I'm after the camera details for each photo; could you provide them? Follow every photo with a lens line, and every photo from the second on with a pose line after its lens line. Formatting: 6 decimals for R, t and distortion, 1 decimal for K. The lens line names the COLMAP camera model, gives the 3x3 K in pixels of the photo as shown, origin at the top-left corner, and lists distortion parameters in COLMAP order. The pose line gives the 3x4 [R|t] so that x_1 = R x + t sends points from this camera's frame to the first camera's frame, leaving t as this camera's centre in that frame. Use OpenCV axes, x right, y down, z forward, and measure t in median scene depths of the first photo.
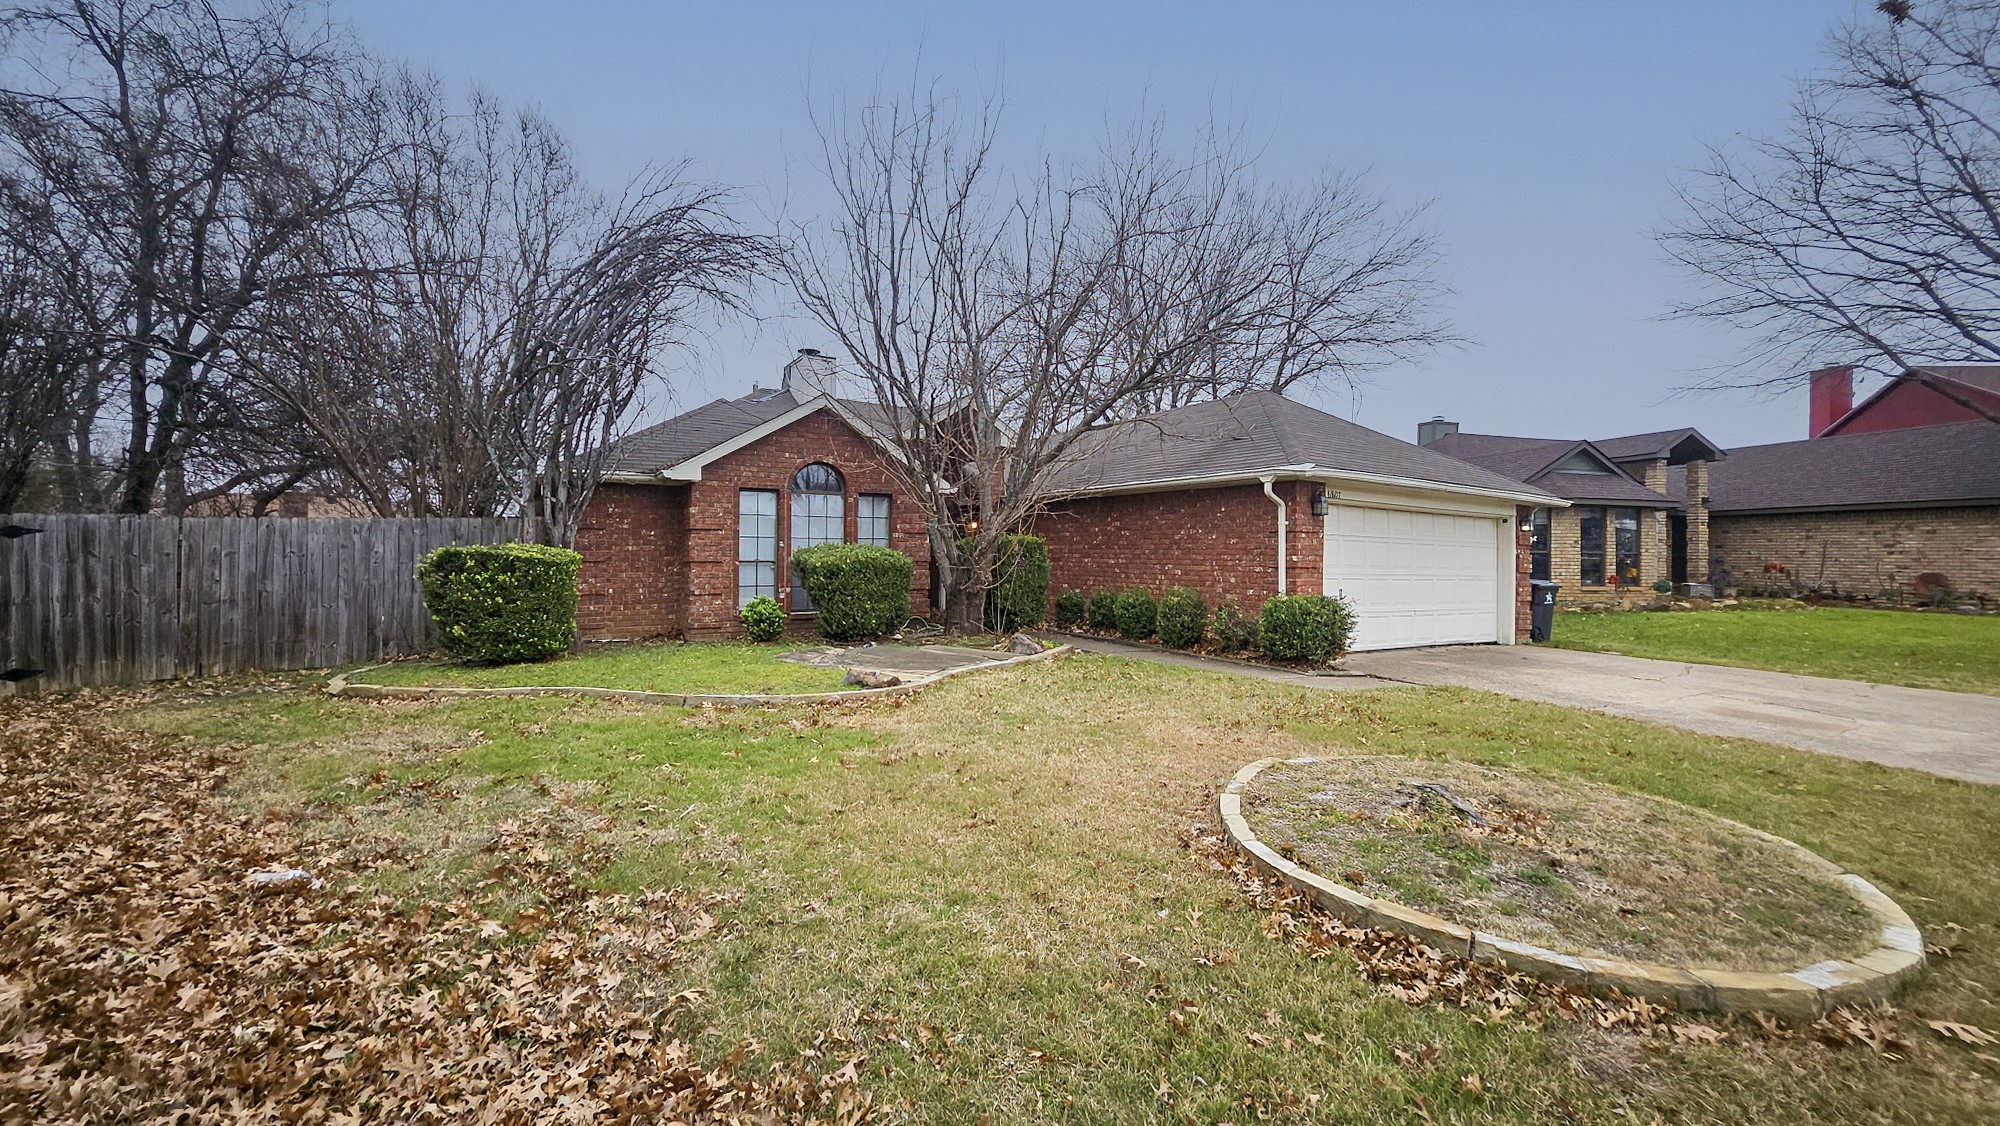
lens RADIAL K [[818.6, 0, 1008.7], [0, 818.6, 551.4], [0, 0, 1]] dist [-0.002010, -0.000246]
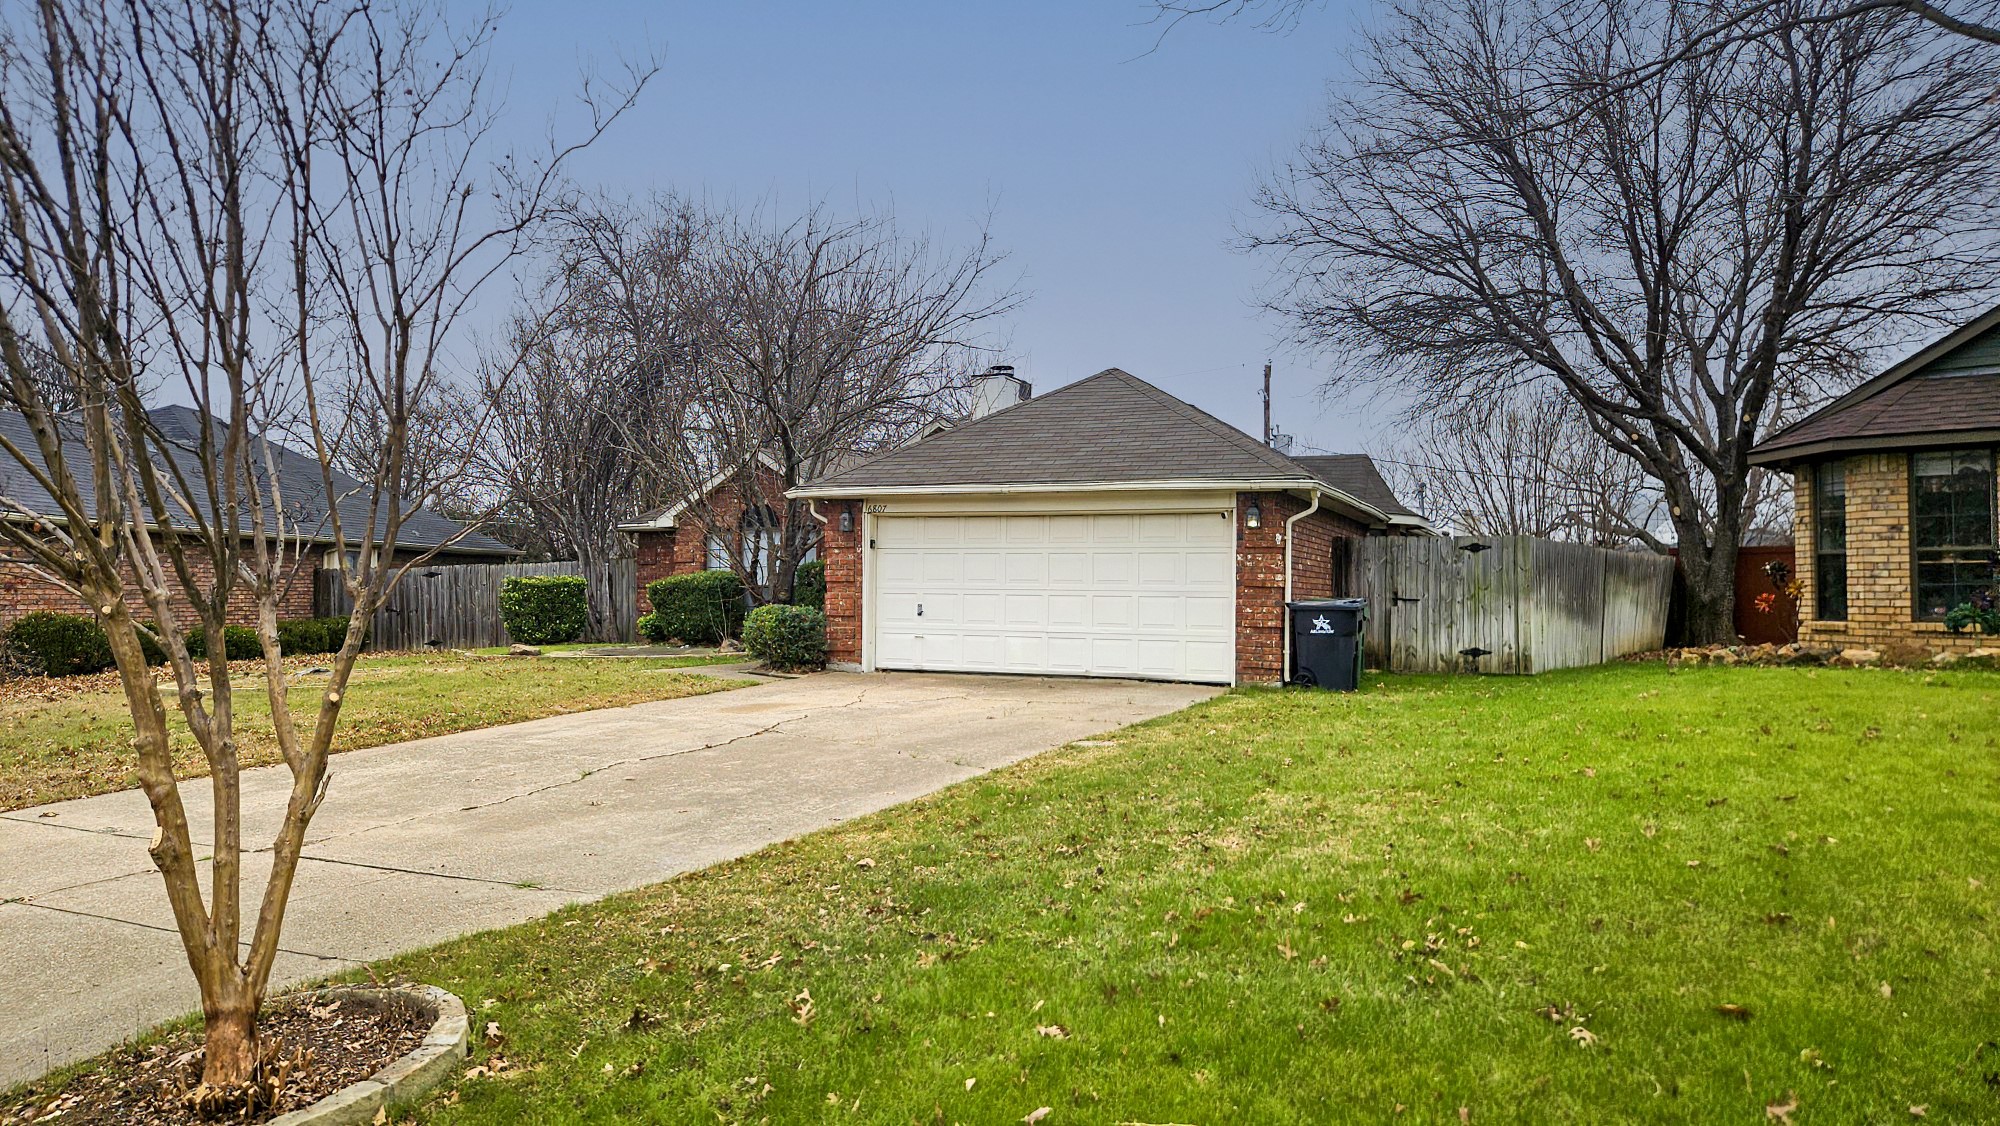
lens RADIAL K [[1370.7, 0, 941.4], [0, 1370.7, 584.0], [0, 0, 1]] dist [0.044456, -0.006222]
pose [[0.535845, -0.018019, -0.844124, 2.042452], [0.008771, 0.999837, -0.015775, 0.055625], [0.844271, 0.001049, 0.535915, 0.178388]]
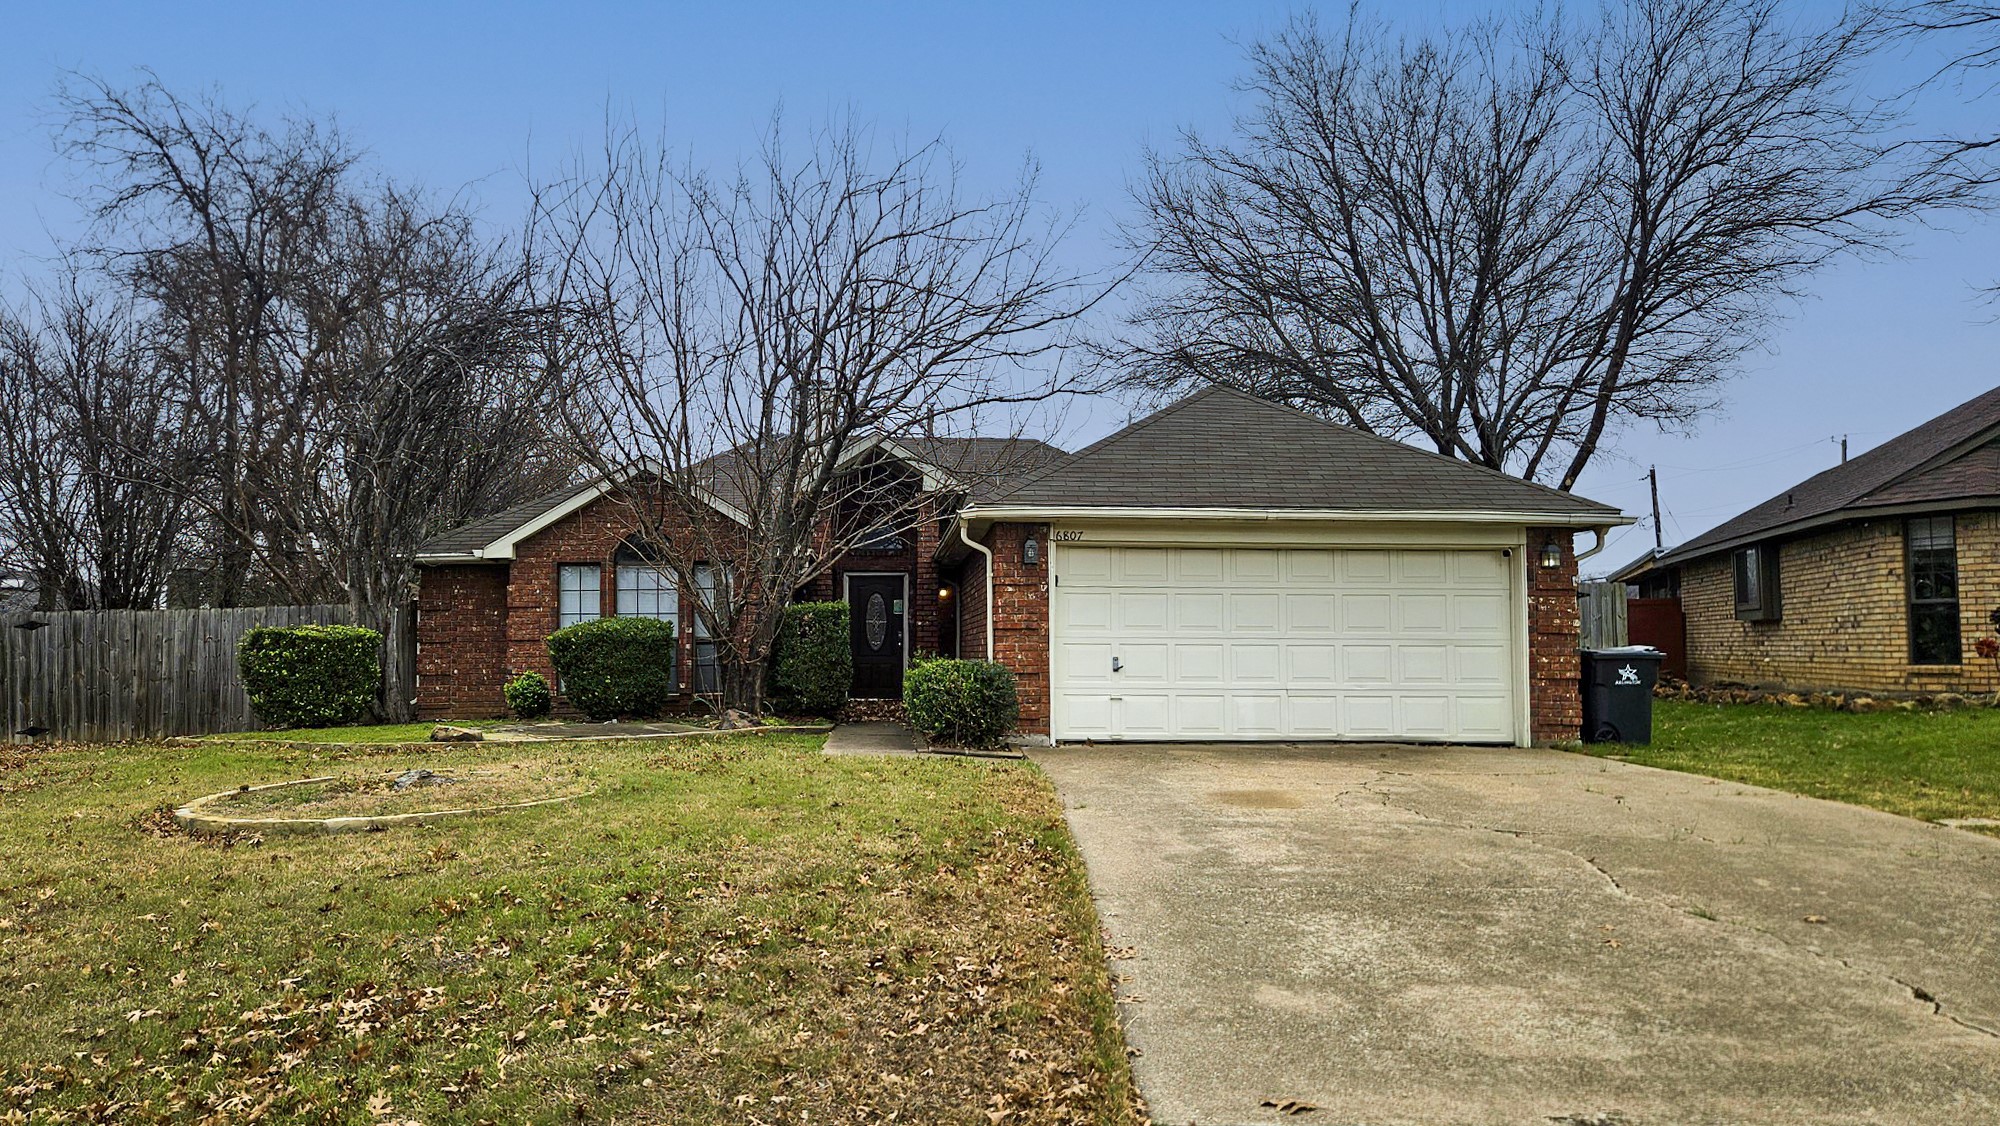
lens RADIAL K [[1370.7, 0, 931.6], [0, 1370.7, 587.5], [0, 0, 1]] dist [0.044456, -0.006222]
pose [[0.869594, -0.041533, -0.492017, 1.019022], [0.019460, 0.998565, -0.049898, 0.048310], [0.493383, 0.033816, 0.869154, -0.231184]]
